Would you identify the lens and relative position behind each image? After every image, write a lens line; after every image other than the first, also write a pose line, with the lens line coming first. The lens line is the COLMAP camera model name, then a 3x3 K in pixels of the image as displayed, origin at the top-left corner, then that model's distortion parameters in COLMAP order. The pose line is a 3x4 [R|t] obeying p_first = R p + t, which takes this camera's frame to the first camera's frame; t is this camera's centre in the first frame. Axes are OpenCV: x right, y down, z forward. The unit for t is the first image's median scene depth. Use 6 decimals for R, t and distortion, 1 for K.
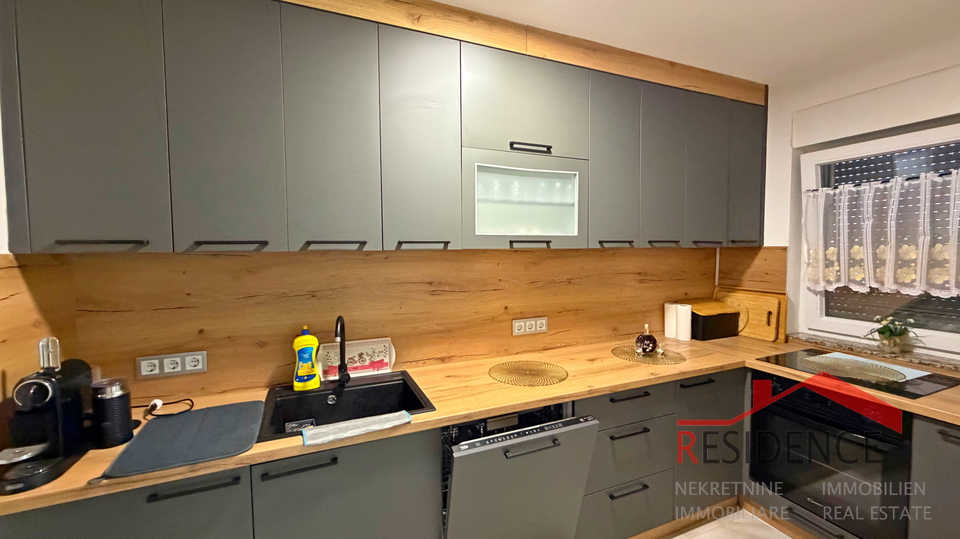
lens RADIAL K [[382.8, 0, 478.4], [0, 382.8, 268.6], [0, 0, 1]] dist [0.001006, 0.000155]
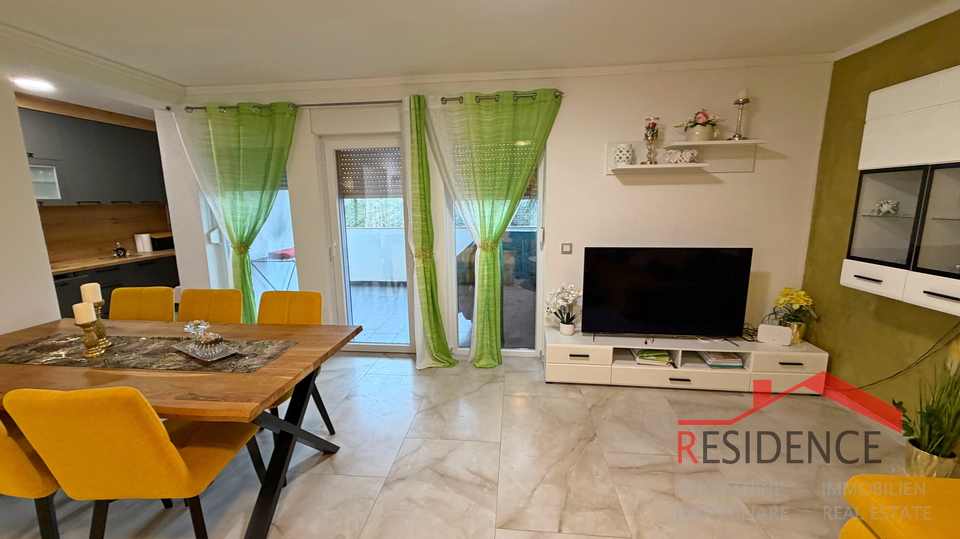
lens RADIAL K [[382.8, 0, 478.6], [0, 382.8, 267.6], [0, 0, 1]] dist [0.001006, 0.000155]
pose [[0.478416, -0.152085, 0.864863, -0.486350], [0.055023, 0.988145, 0.143326, 0.100358], [-0.876408, -0.020982, 0.481113, -1.890546]]
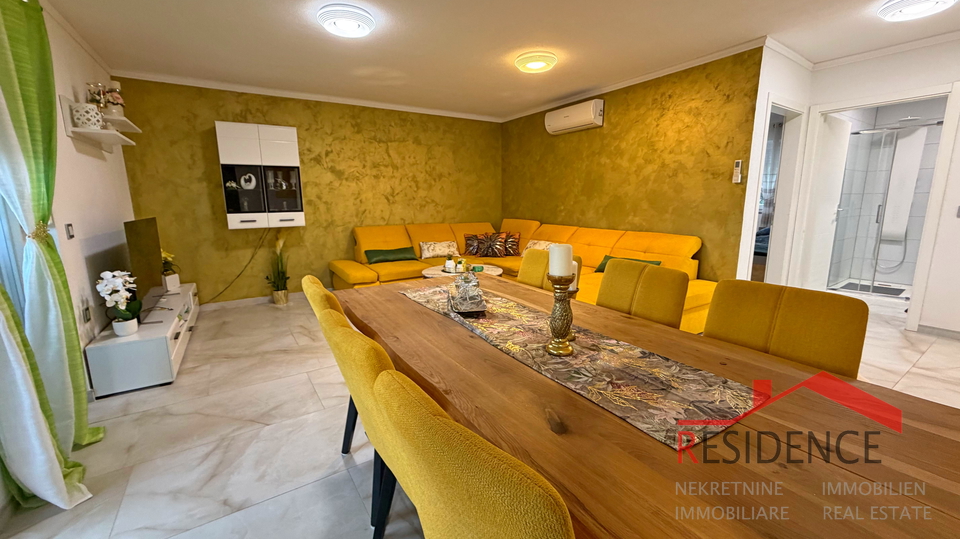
lens RADIAL K [[382.8, 0, 477.6], [0, 382.8, 269.1], [0, 0, 1]] dist [0.001006, 0.000155]
pose [[-0.984096, 0.051283, -0.170076, 0.112067], [0.010793, 0.972915, 0.230910, 0.130455], [0.177311, 0.225402, -0.957995, 0.023990]]
